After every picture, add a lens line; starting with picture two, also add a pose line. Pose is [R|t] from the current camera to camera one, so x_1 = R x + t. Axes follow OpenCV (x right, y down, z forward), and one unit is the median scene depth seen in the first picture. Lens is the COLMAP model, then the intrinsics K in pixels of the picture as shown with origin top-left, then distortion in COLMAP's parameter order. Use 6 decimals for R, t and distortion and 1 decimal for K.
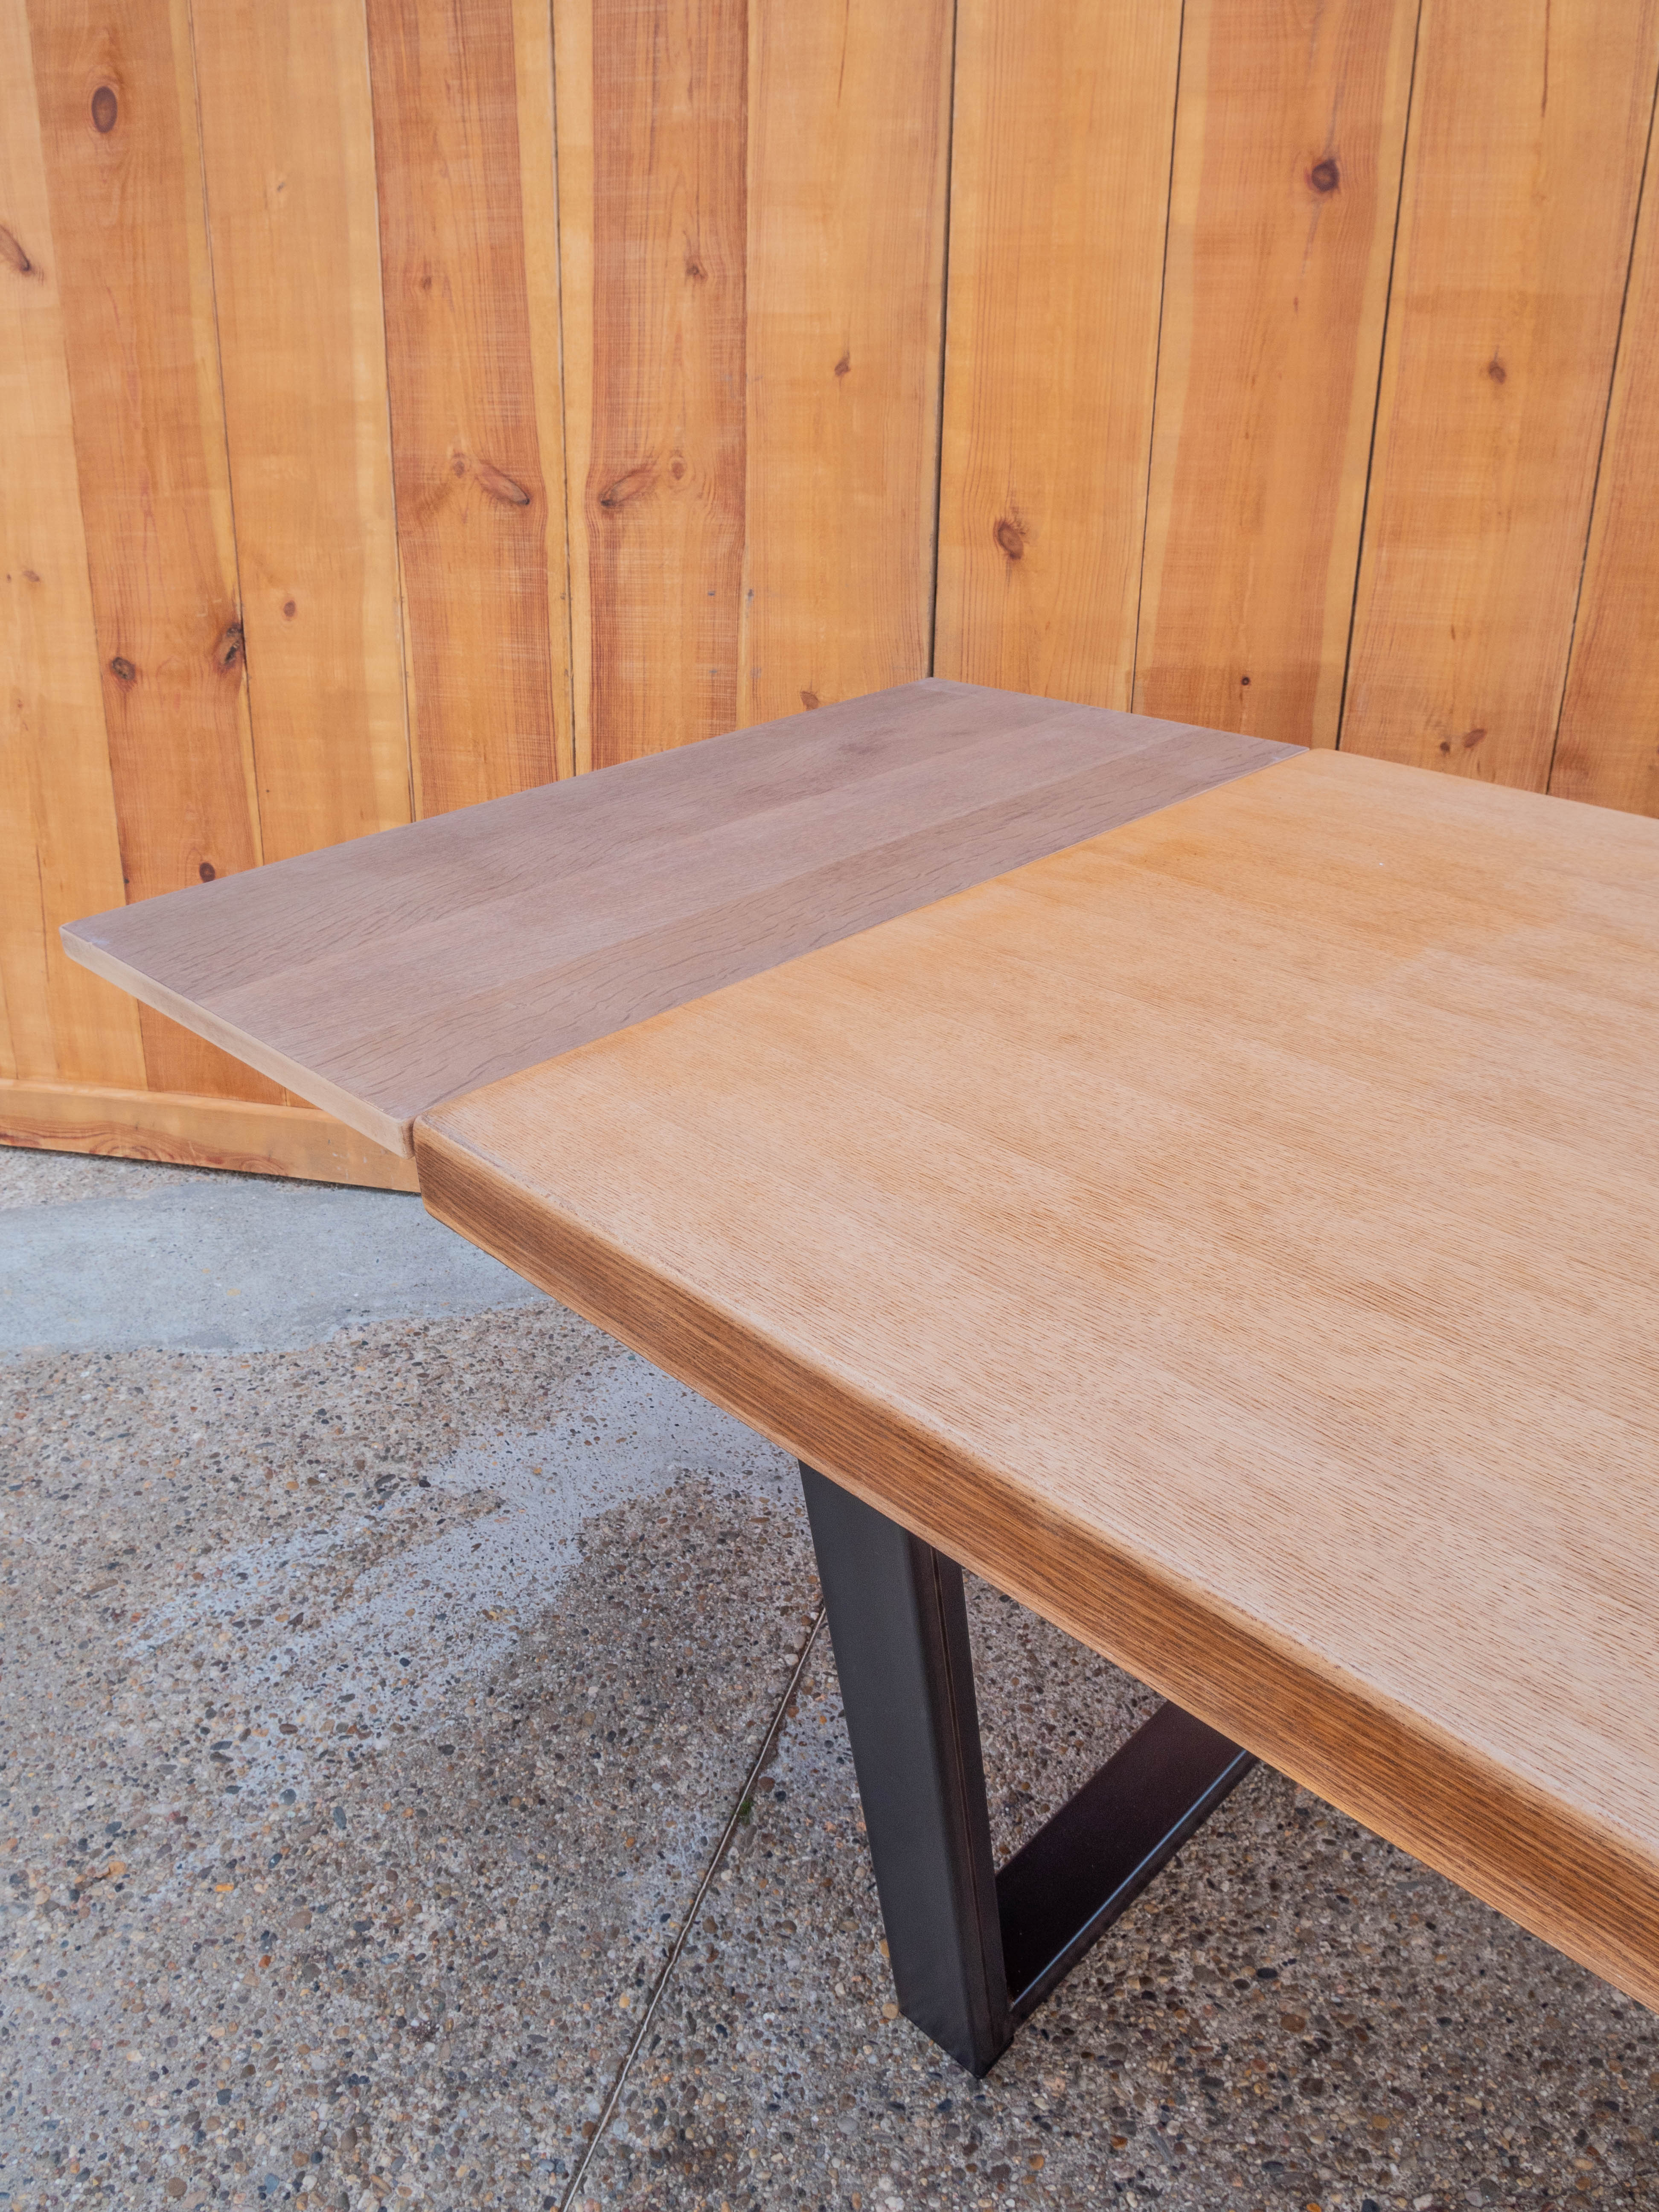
lens RADIAL K [[1627.5, 0, 817.1], [0, 1627.5, 1104.3], [0, 0, 1]] dist [-0.065901, 0.024743]
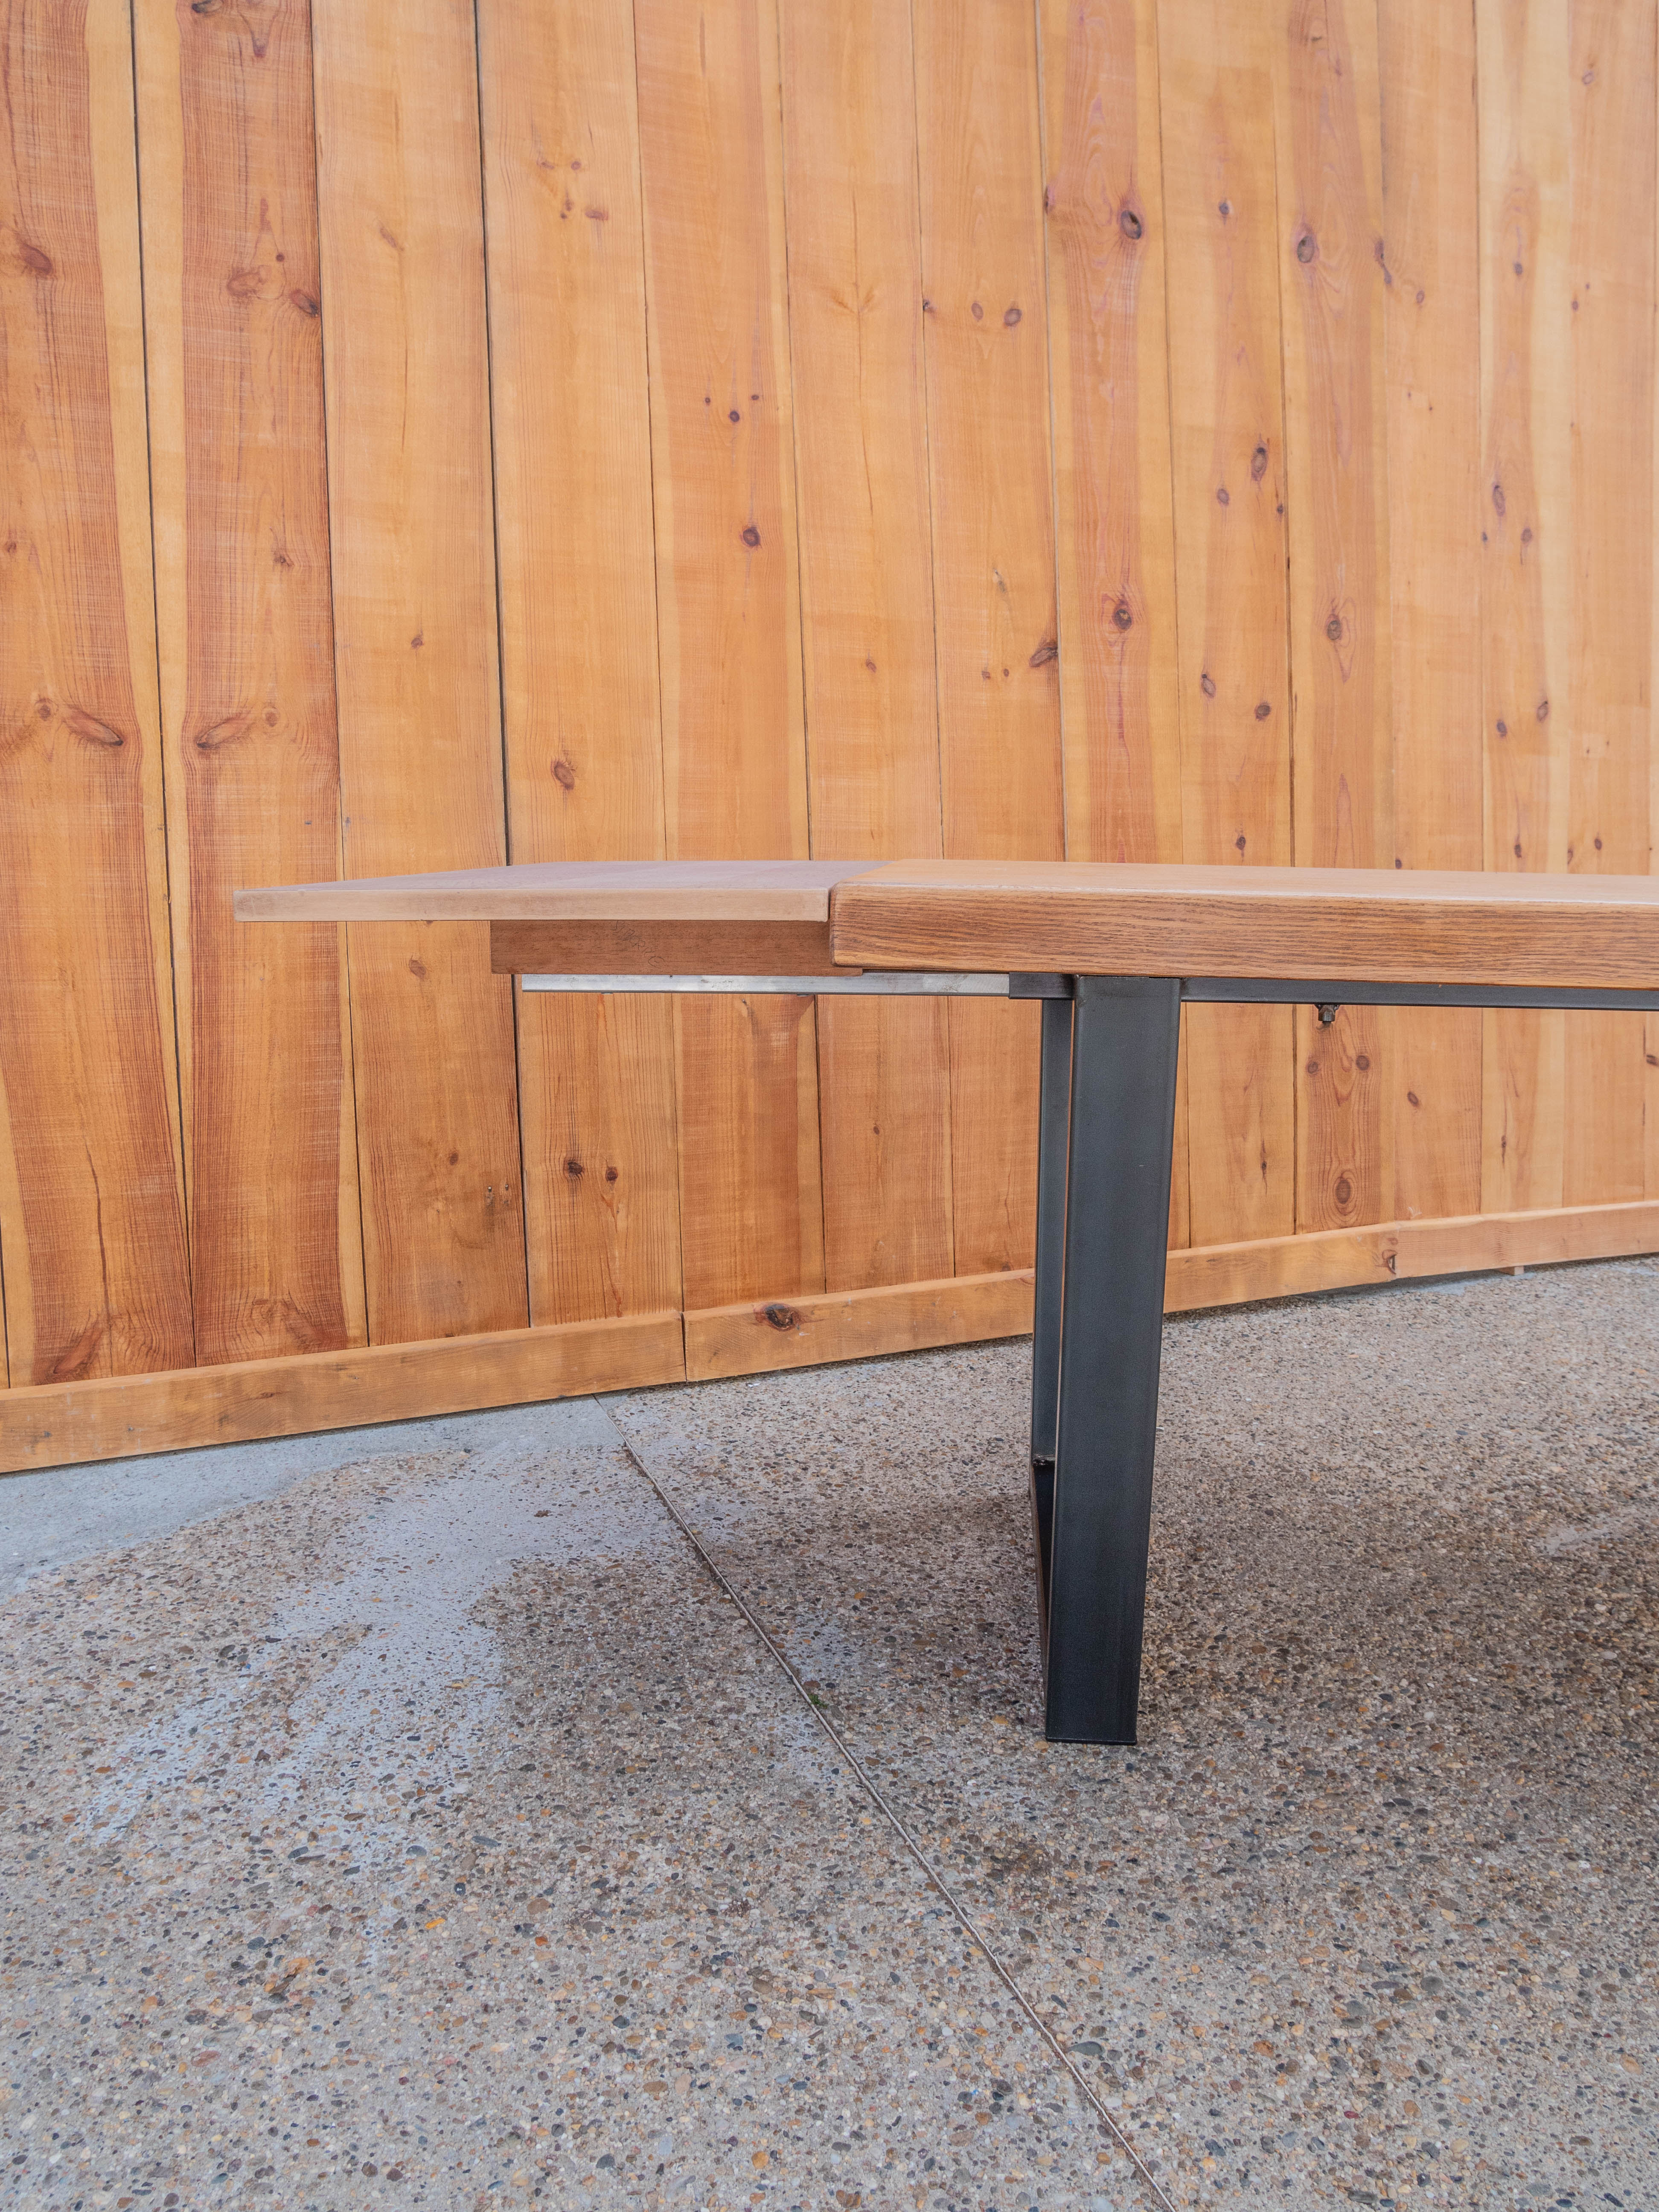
lens RADIAL K [[1626.4, 0, 818.0], [0, 1626.4, 1103.3], [0, 0, 1]] dist [-0.071270, 0.031765]
pose [[0.777319, -0.076330, 0.624459, -0.575805], [0.271500, 0.936120, -0.223534, 0.246586], [-0.567507, 0.343298, 0.748387, 0.022138]]
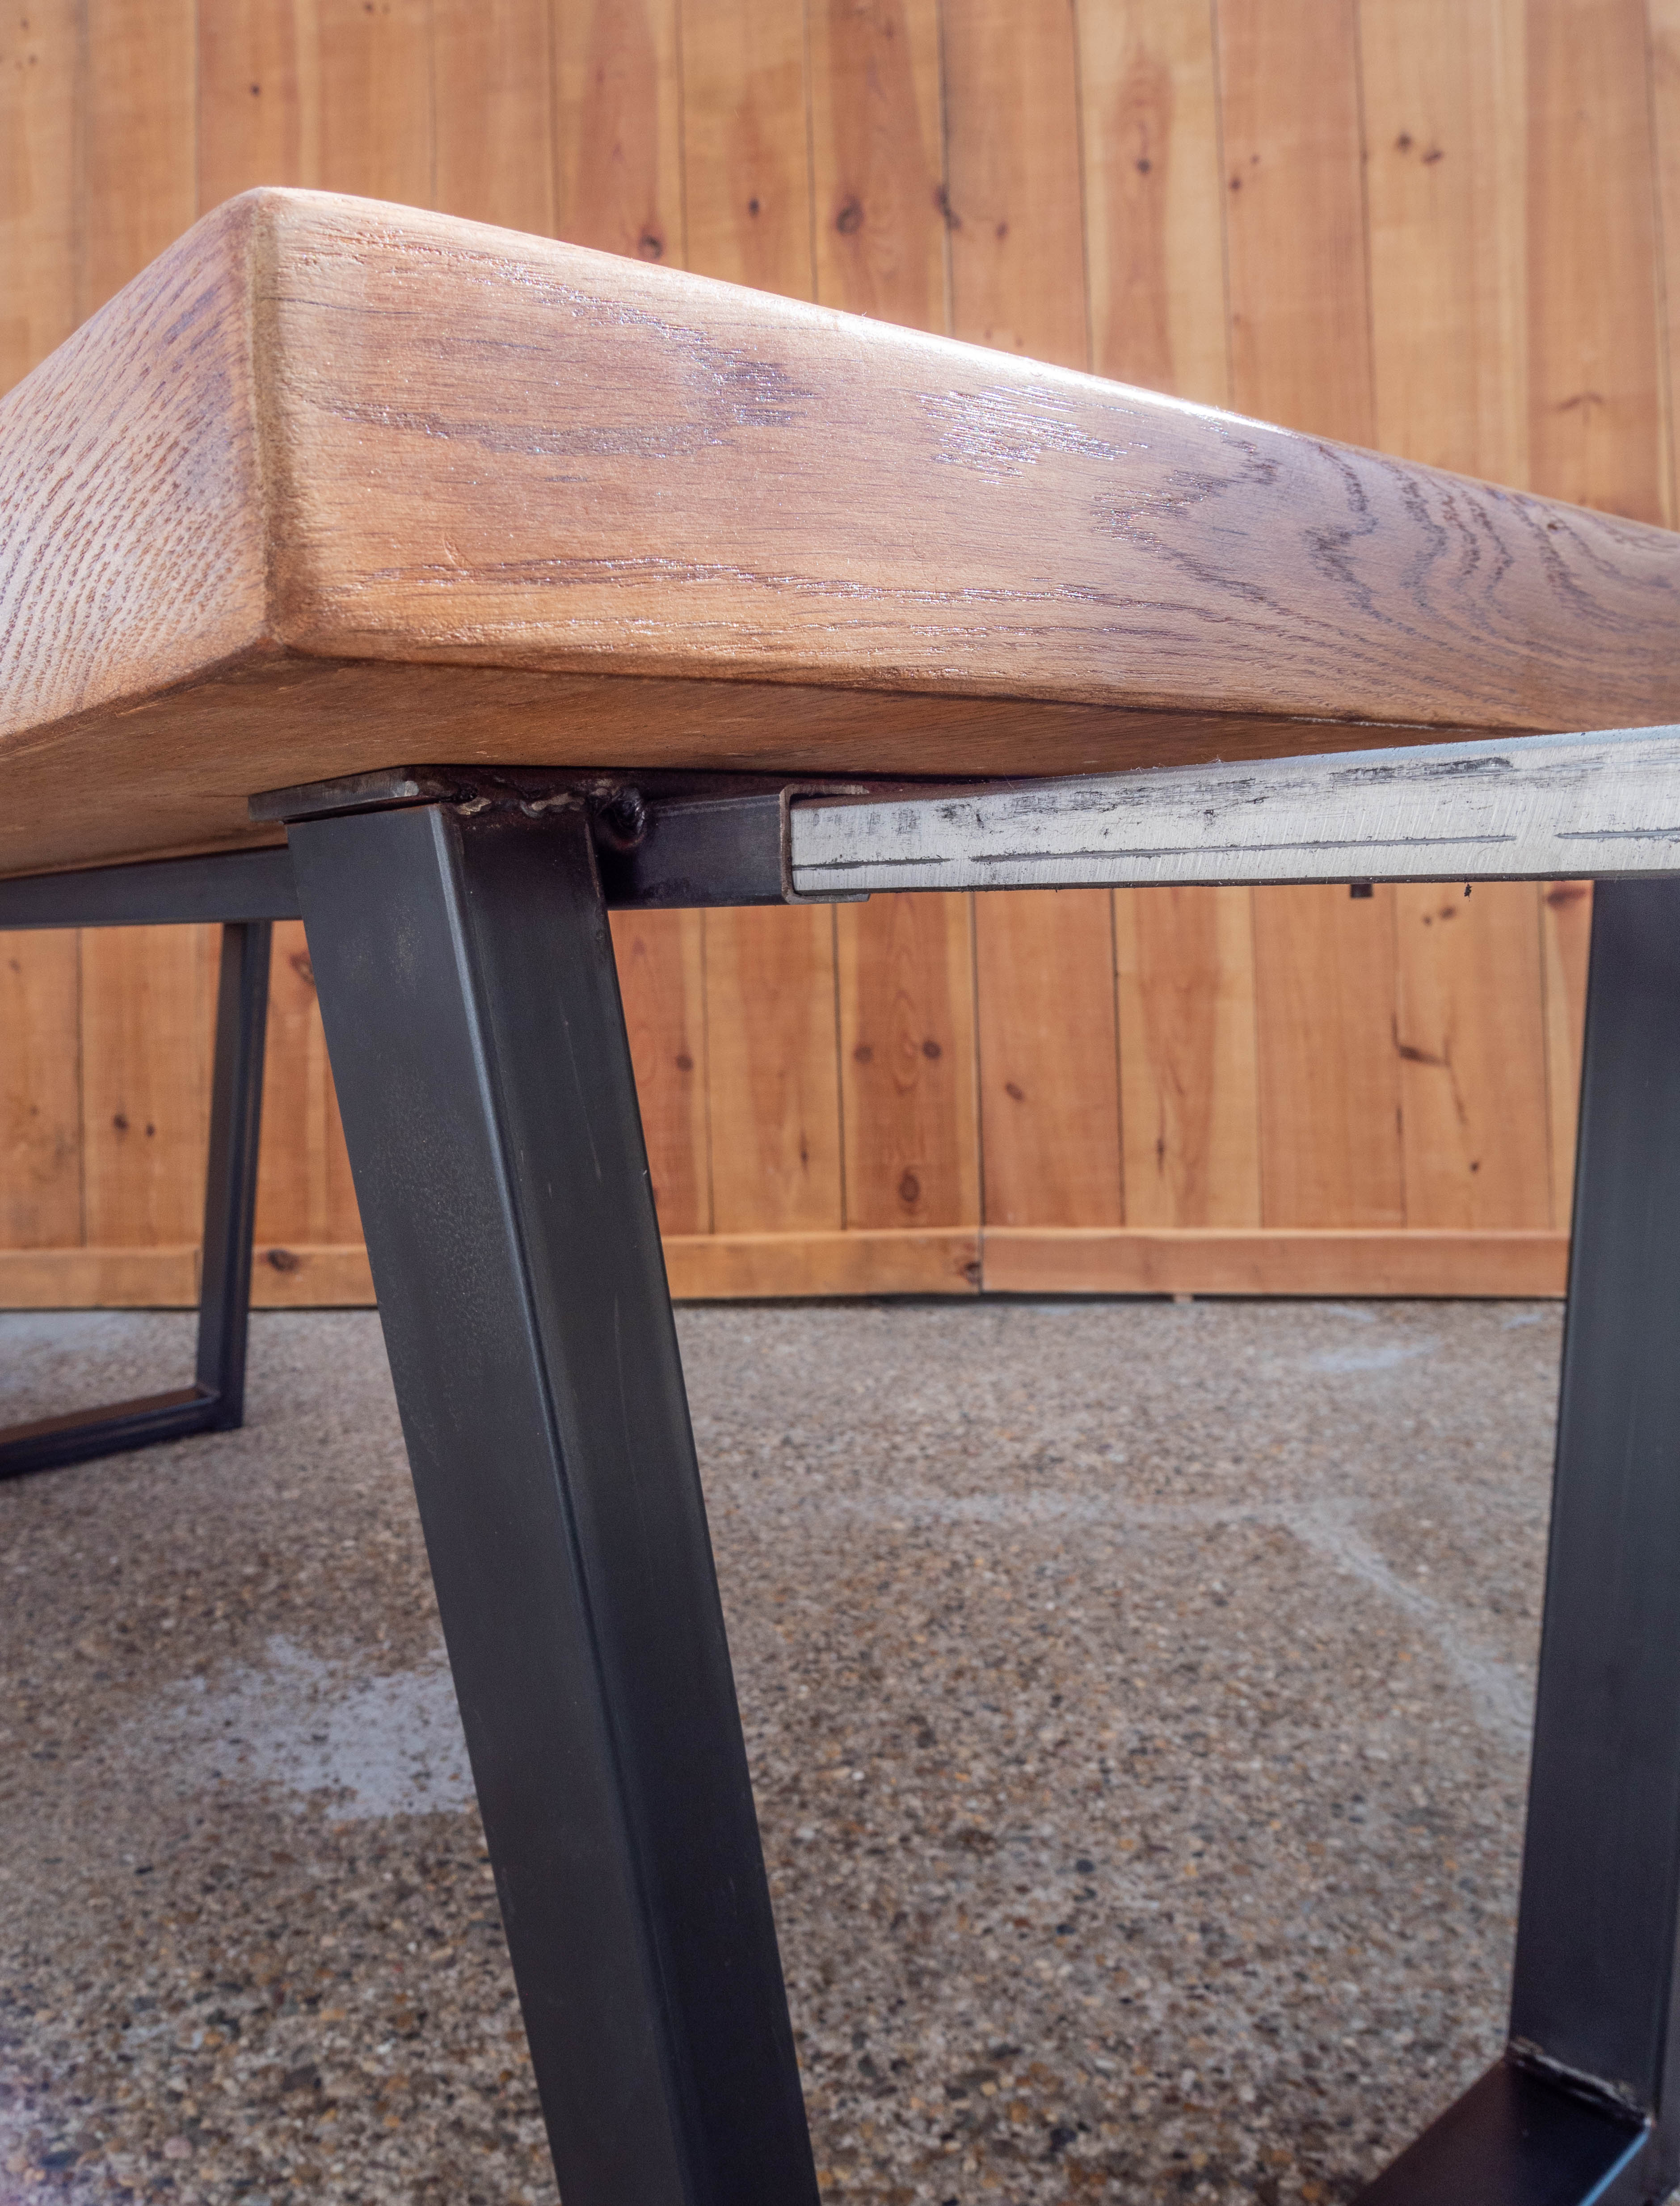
lens RADIAL K [[1709.5, 0, 797.2], [0, 1709.5, 1039.4], [0, 0, 1]] dist [-0.060672, 0.021604]
pose [[0.990165, -0.034775, 0.135512, 0.583756], [0.085882, 0.915720, -0.392533, 0.615671], [-0.110440, 0.400310, 0.909700, -0.550386]]
